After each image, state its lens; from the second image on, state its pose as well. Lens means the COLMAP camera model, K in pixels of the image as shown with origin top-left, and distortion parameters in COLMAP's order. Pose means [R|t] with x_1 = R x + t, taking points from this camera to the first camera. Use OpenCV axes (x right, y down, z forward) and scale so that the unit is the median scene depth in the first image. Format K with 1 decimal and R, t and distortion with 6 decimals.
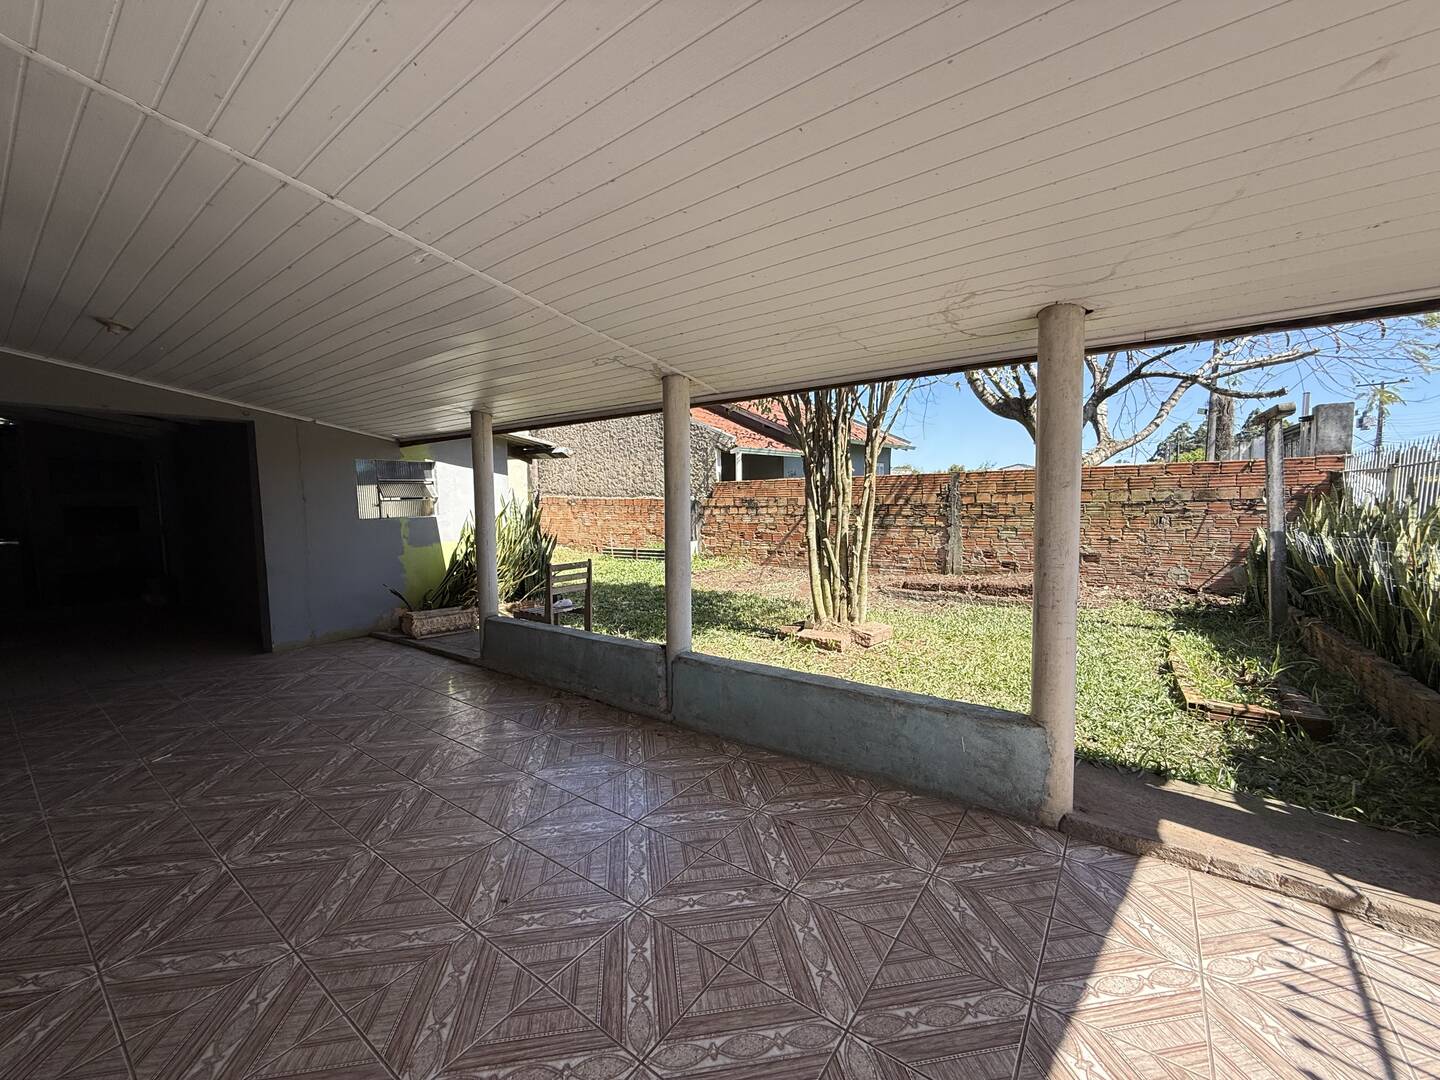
lens RADIAL K [[576.7, 0, 716.6], [0, 576.7, 540.5], [0, 0, 1]] dist [-0.001119, 0.000641]
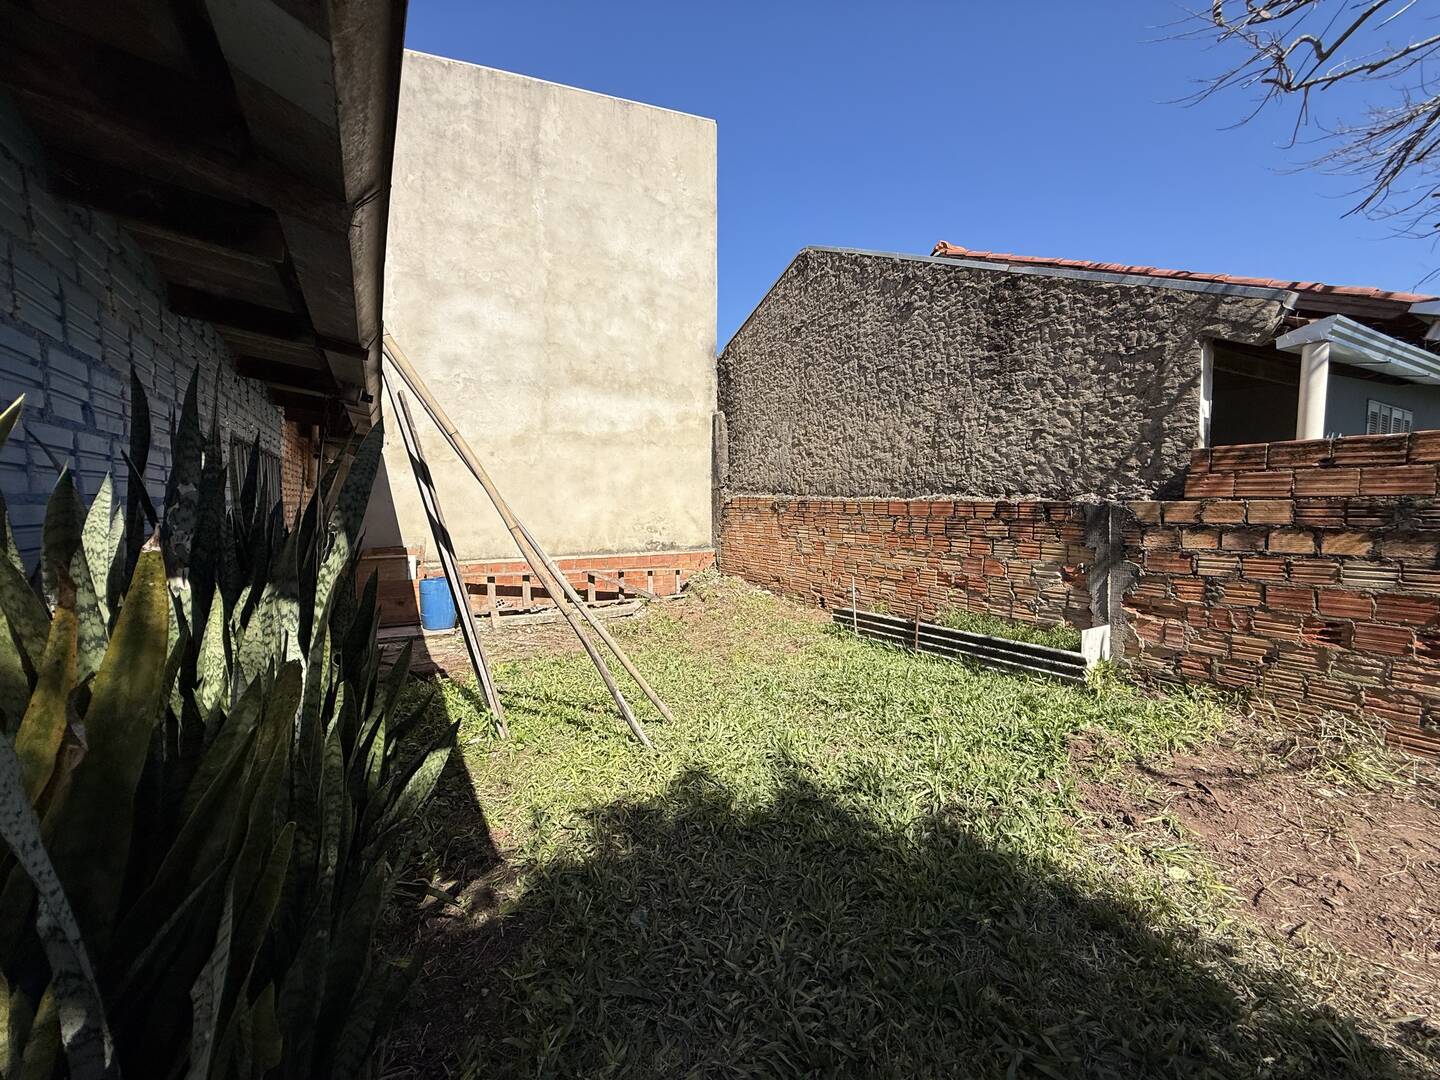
lens RADIAL K [[576.7, 0, 722.4], [0, 576.7, 541.8], [0, 0, 1]] dist [-0.001119, 0.000641]
pose [[0.922622, 0.036780, -0.383948, -0.117718], [-0.040019, 0.999199, -0.000450, -0.039473], [0.383624, 0.015780, 0.923354, 0.607708]]
